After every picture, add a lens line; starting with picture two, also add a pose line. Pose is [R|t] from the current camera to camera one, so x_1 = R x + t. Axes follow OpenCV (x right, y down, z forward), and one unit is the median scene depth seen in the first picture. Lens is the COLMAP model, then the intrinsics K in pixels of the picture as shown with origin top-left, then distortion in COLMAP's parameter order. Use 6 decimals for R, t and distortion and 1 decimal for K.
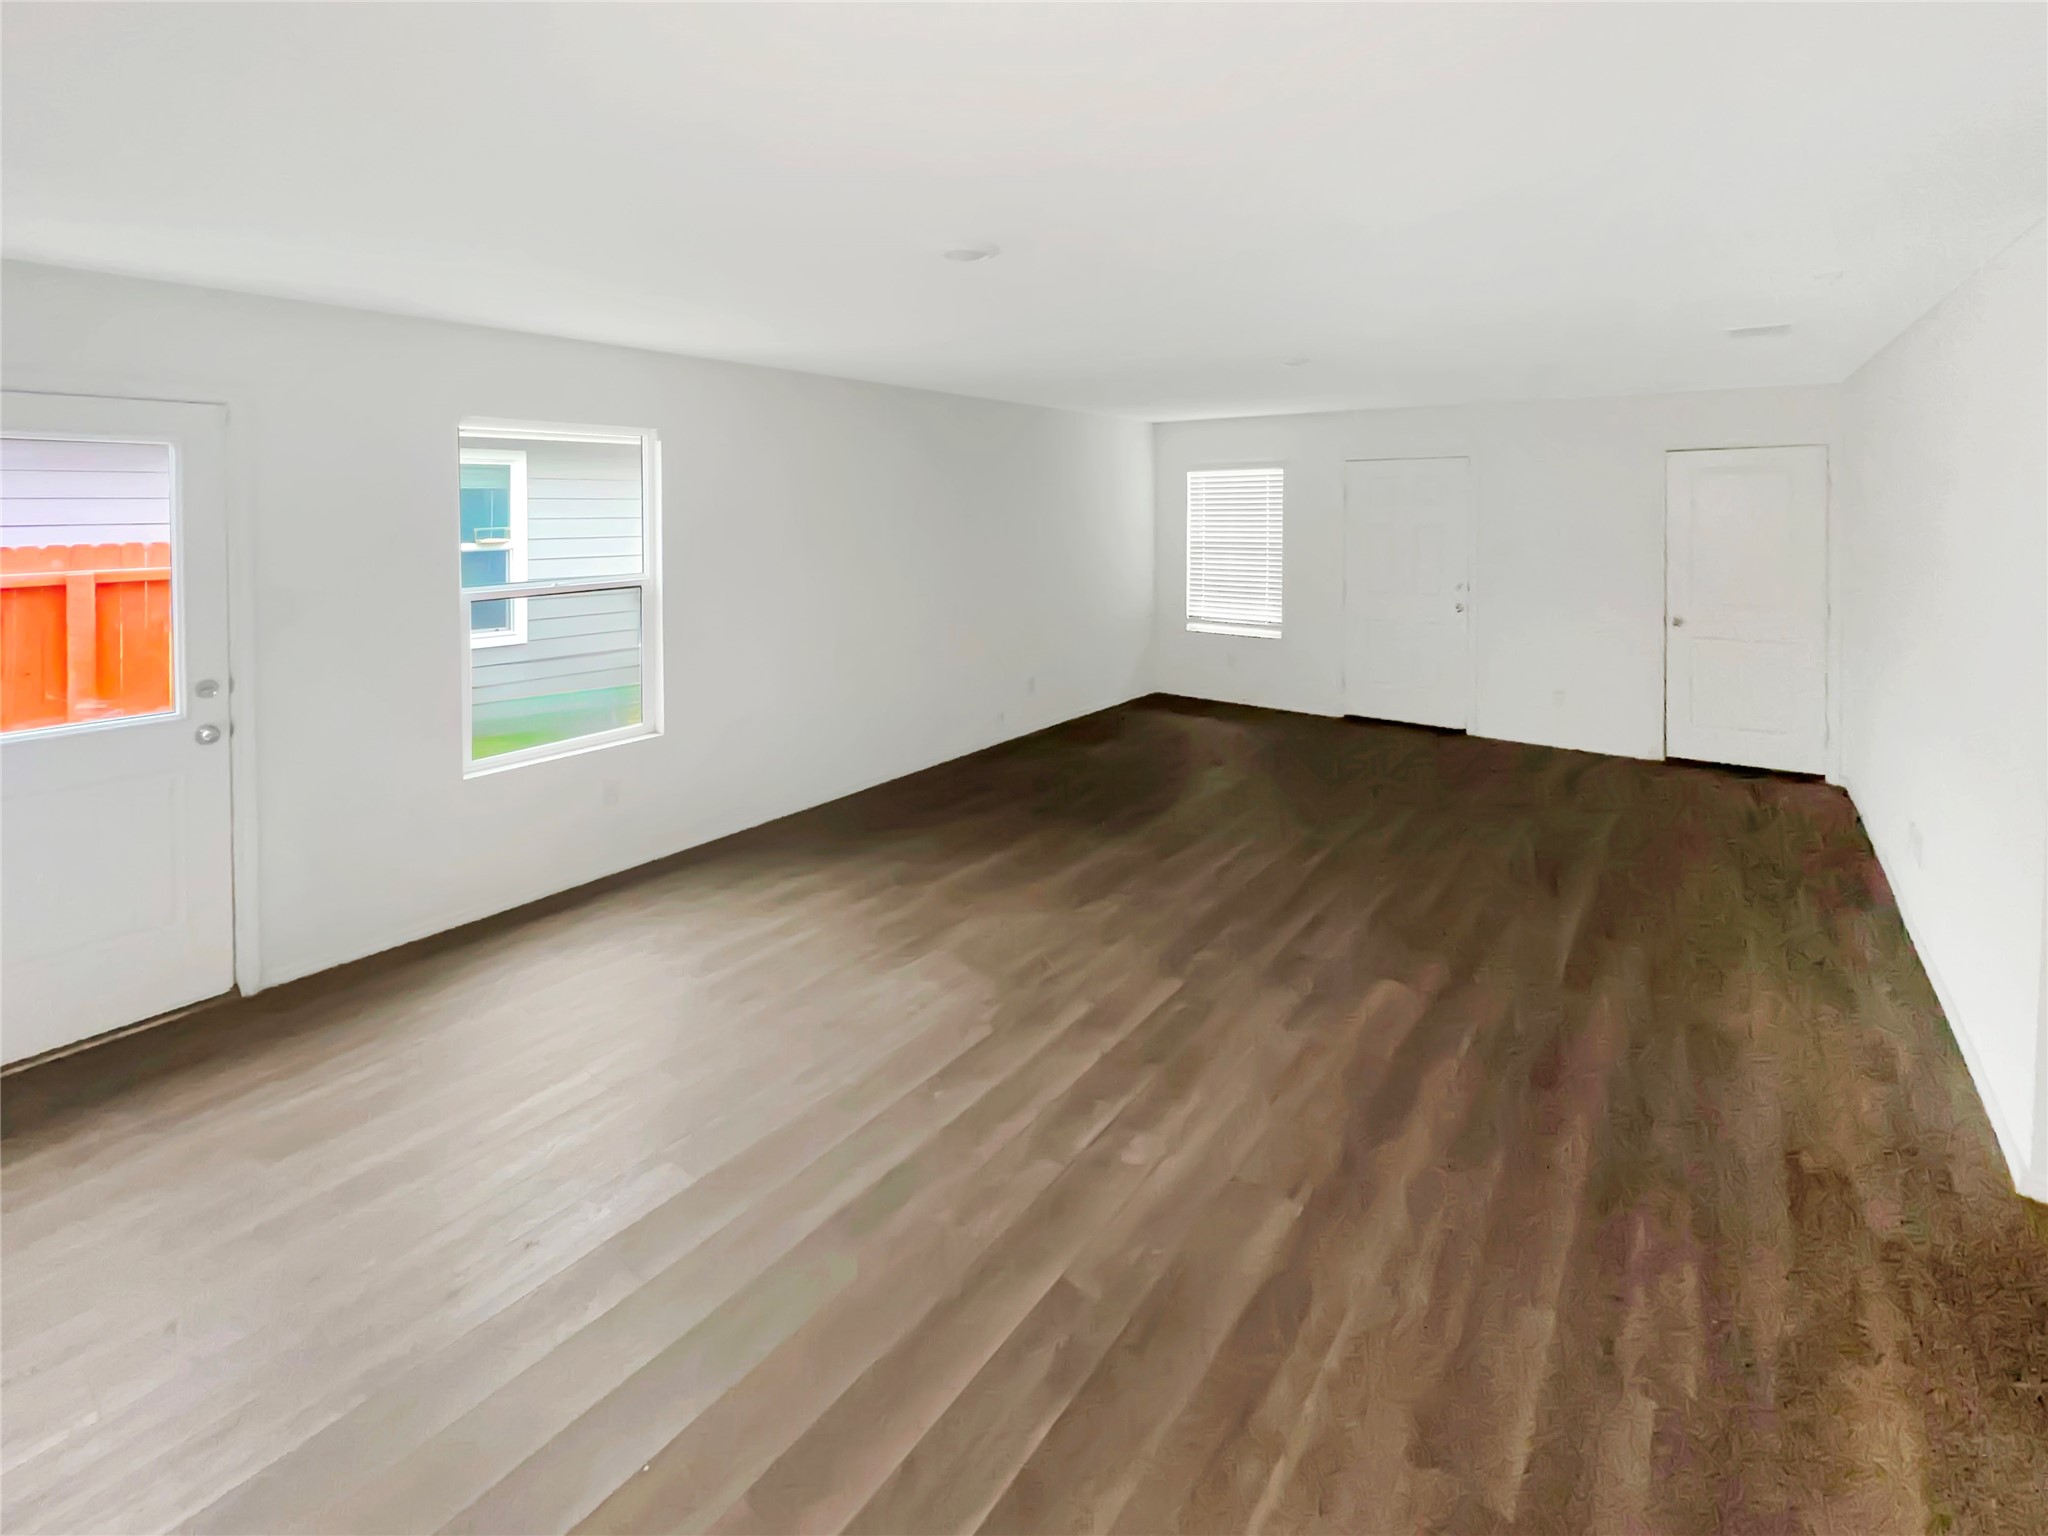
lens RADIAL K [[910.0, 0, 1025.6], [0, 910.0, 753.8], [0, 0, 1]] dist [0.001841, -0.000027]
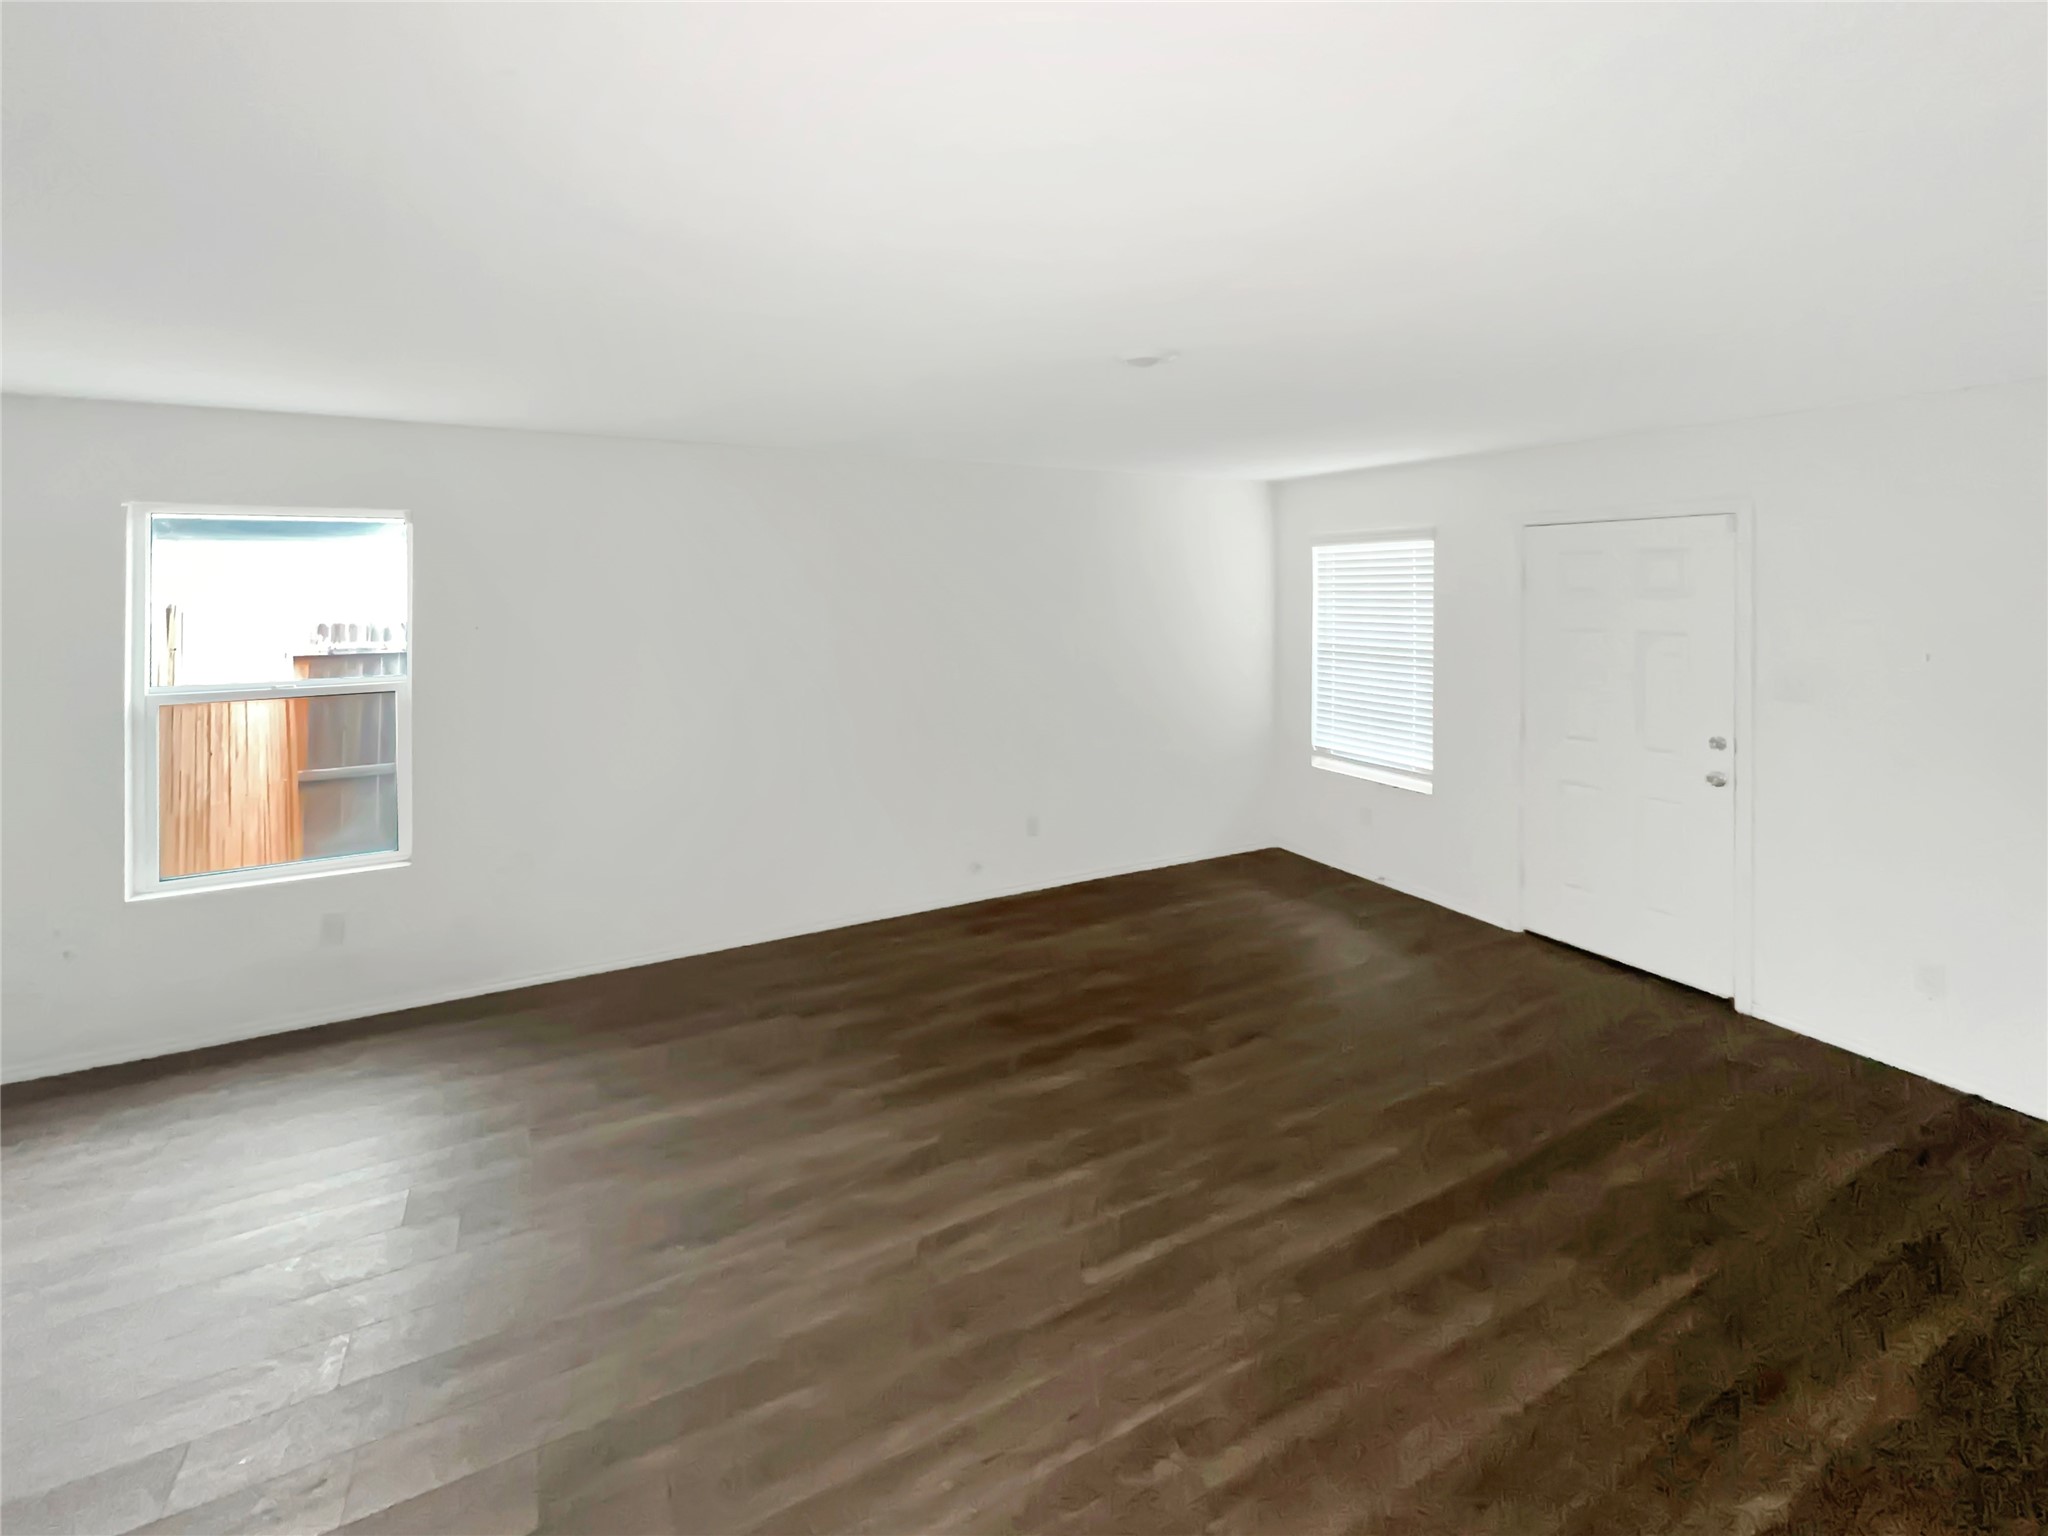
lens RADIAL K [[910.0, 0, 1025.6], [0, 910.0, 753.8], [0, 0, 1]] dist [0.001841, -0.000027]
pose [[0.904494, 0.076016, -0.419658, 0.292596], [-0.108013, 0.992737, -0.052981, -0.090958], [0.412582, 0.093250, 0.906135, 0.290627]]
